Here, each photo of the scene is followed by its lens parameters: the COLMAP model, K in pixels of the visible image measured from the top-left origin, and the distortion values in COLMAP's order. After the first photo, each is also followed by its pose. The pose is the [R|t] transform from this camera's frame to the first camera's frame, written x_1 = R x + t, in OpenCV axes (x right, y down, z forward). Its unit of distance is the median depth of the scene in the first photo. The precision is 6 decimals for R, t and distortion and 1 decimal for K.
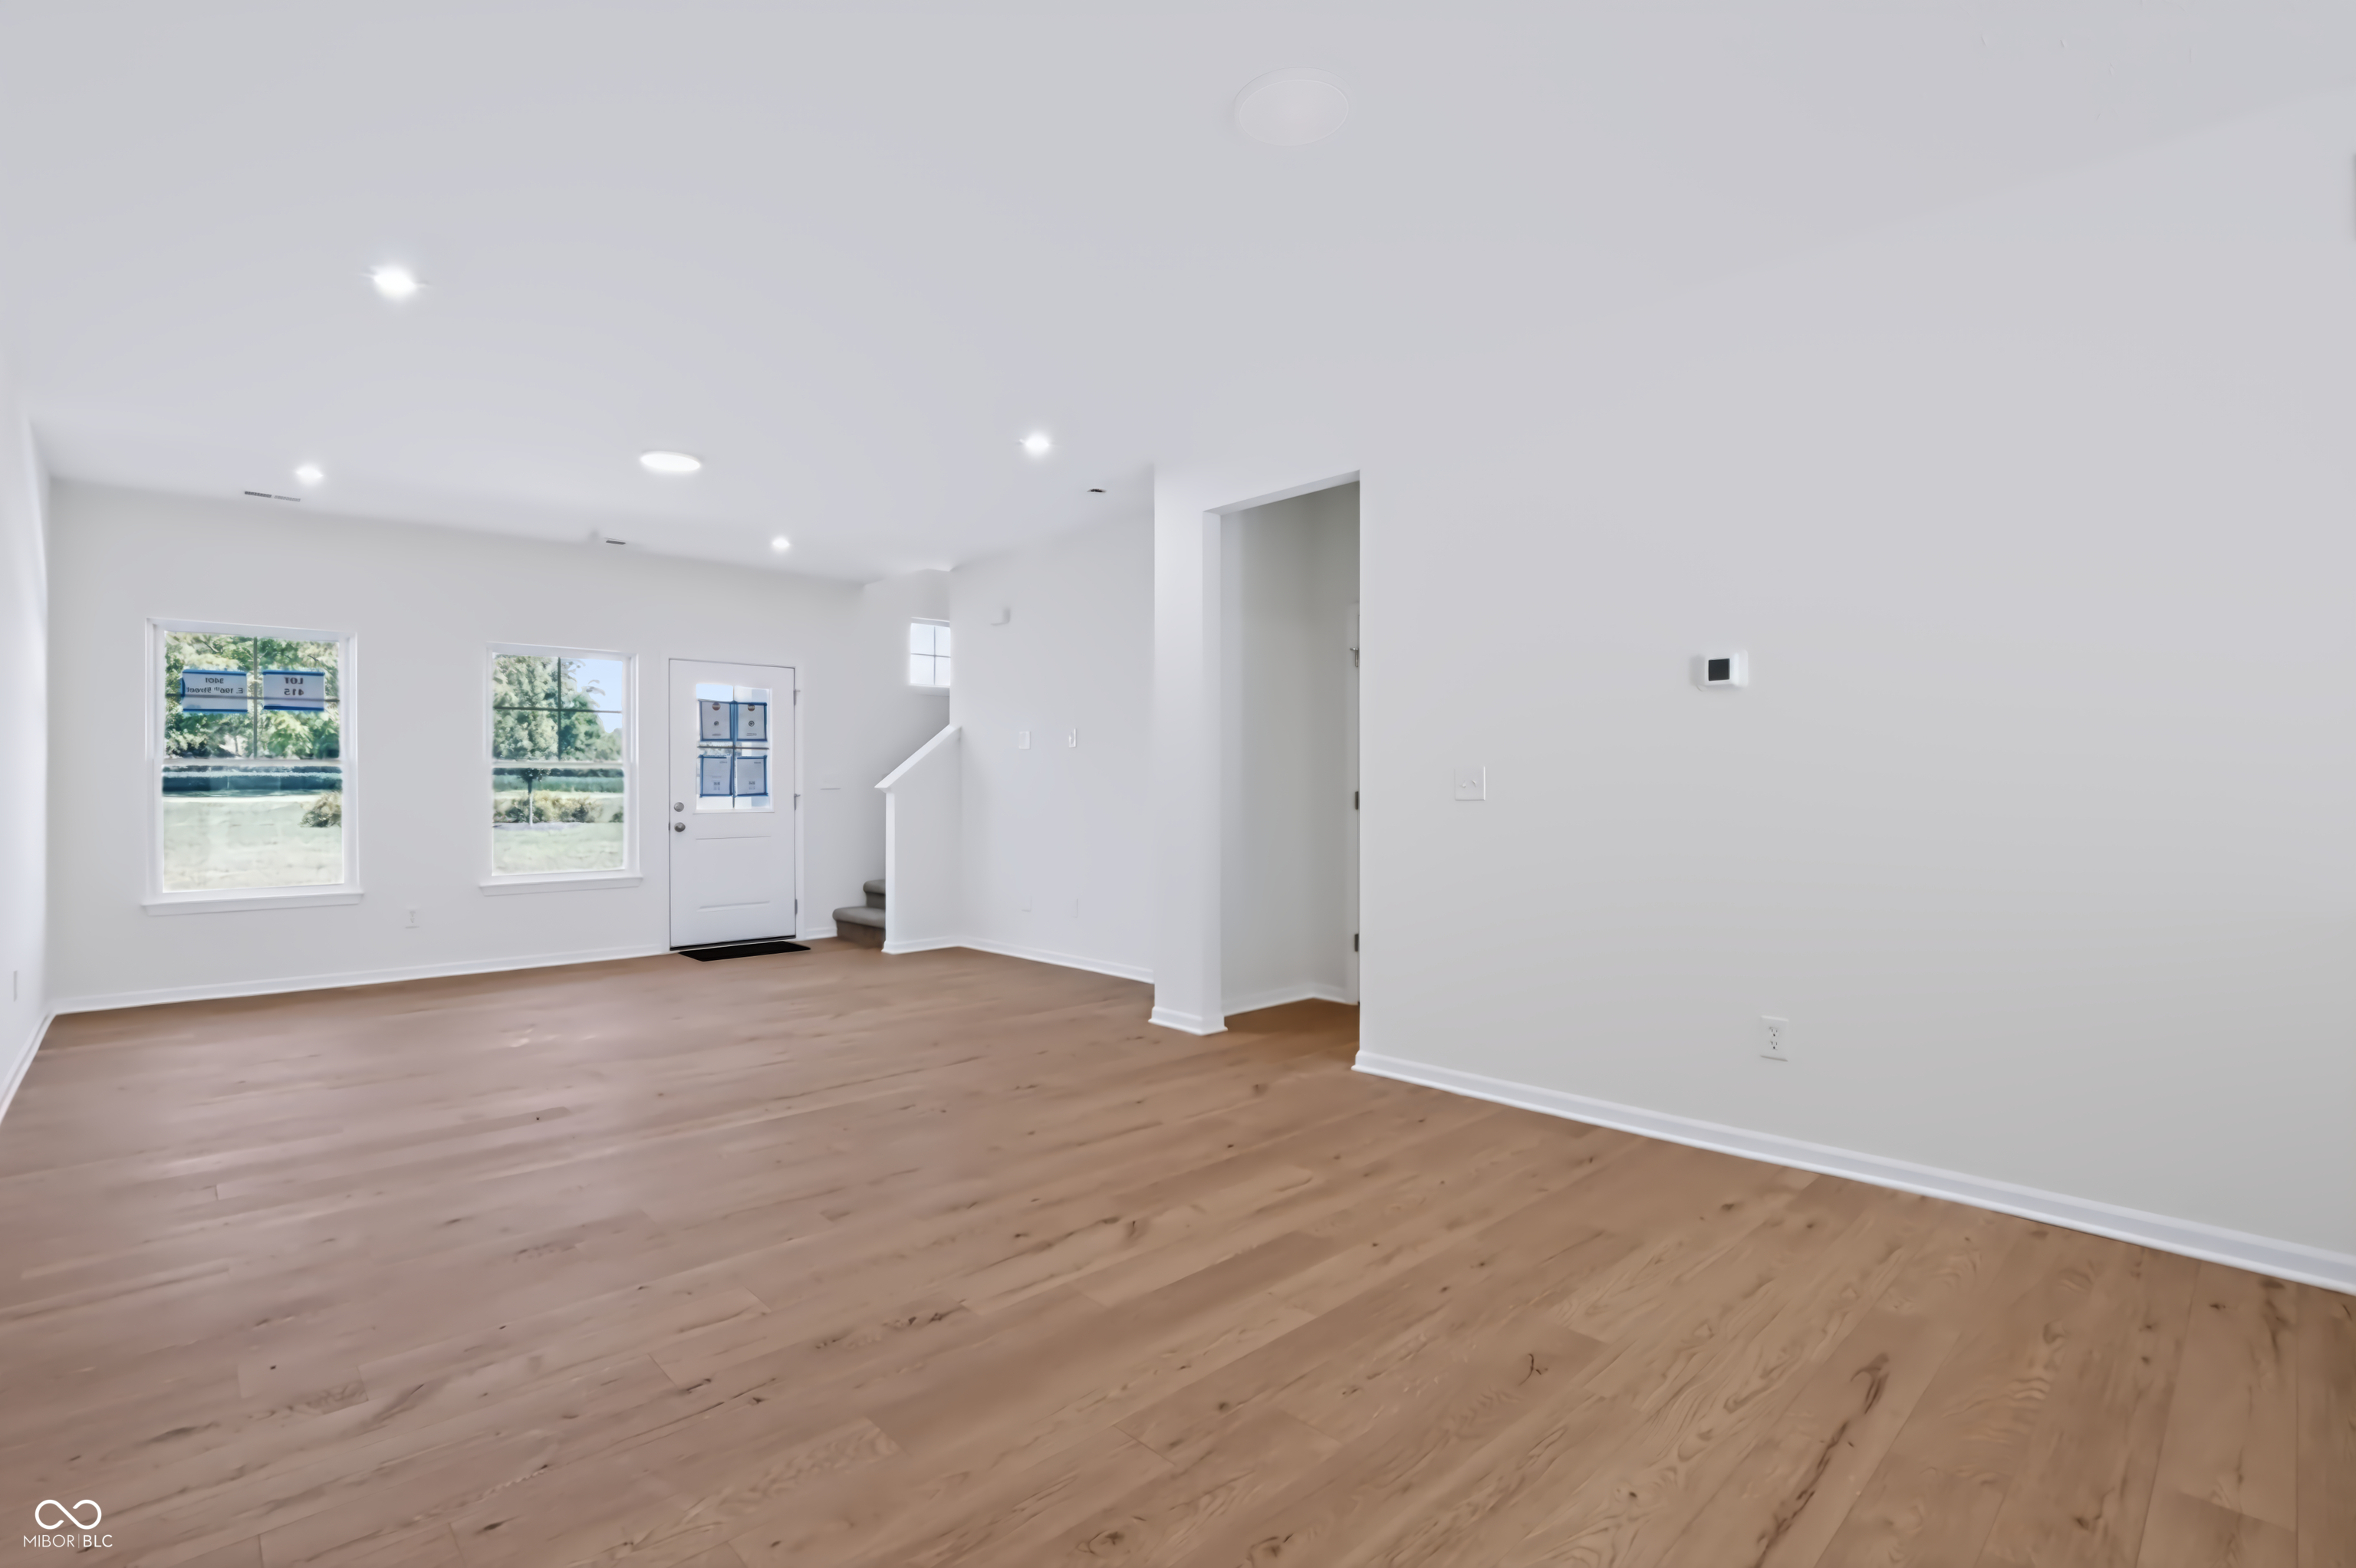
lens RADIAL K [[1094.7, 0, 1185.7], [0, 1094.7, 799.9], [0, 0, 1]] dist [-0.018834, 0.000264]
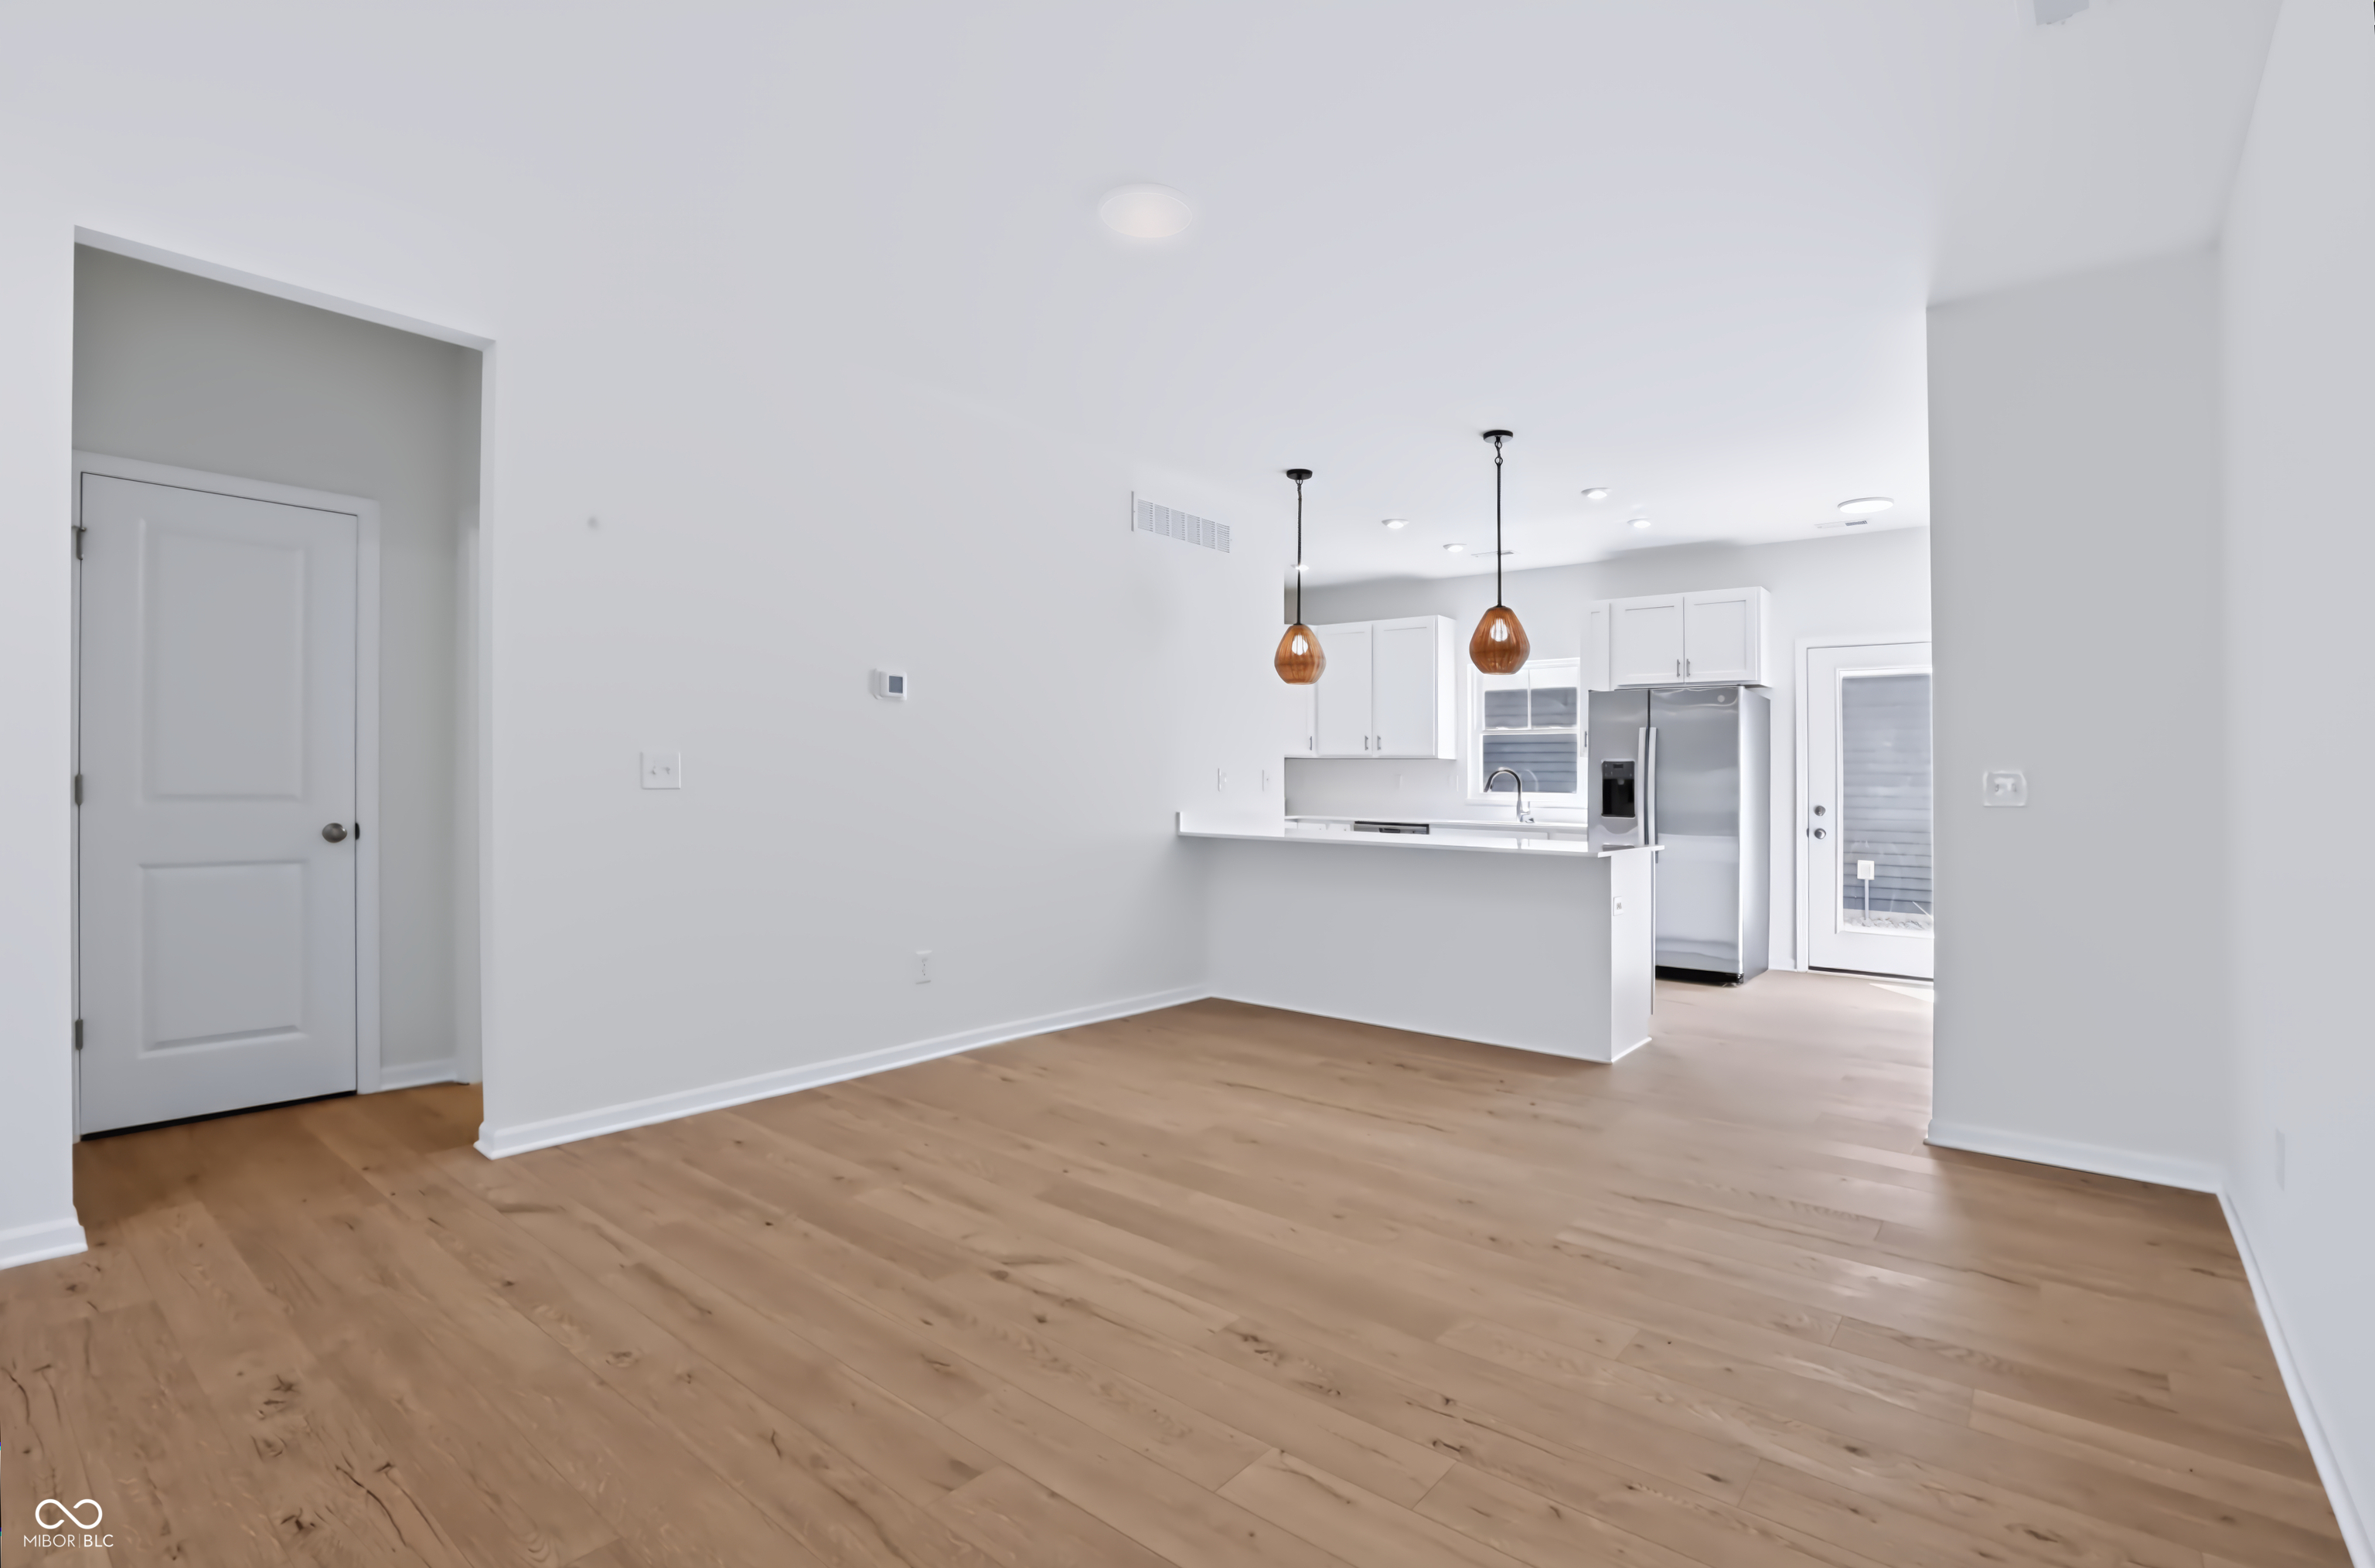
lens RADIAL K [[1103.7, 0, 1196.5], [0, 1103.7, 777.6], [0, 0, 1]] dist [-0.018834, 0.000264]
pose [[-0.128285, 0.007014, 0.991713, -0.834425], [-0.003165, 0.999967, -0.007482, -0.004354], [-0.991732, -0.004099, -0.128259, 0.832935]]
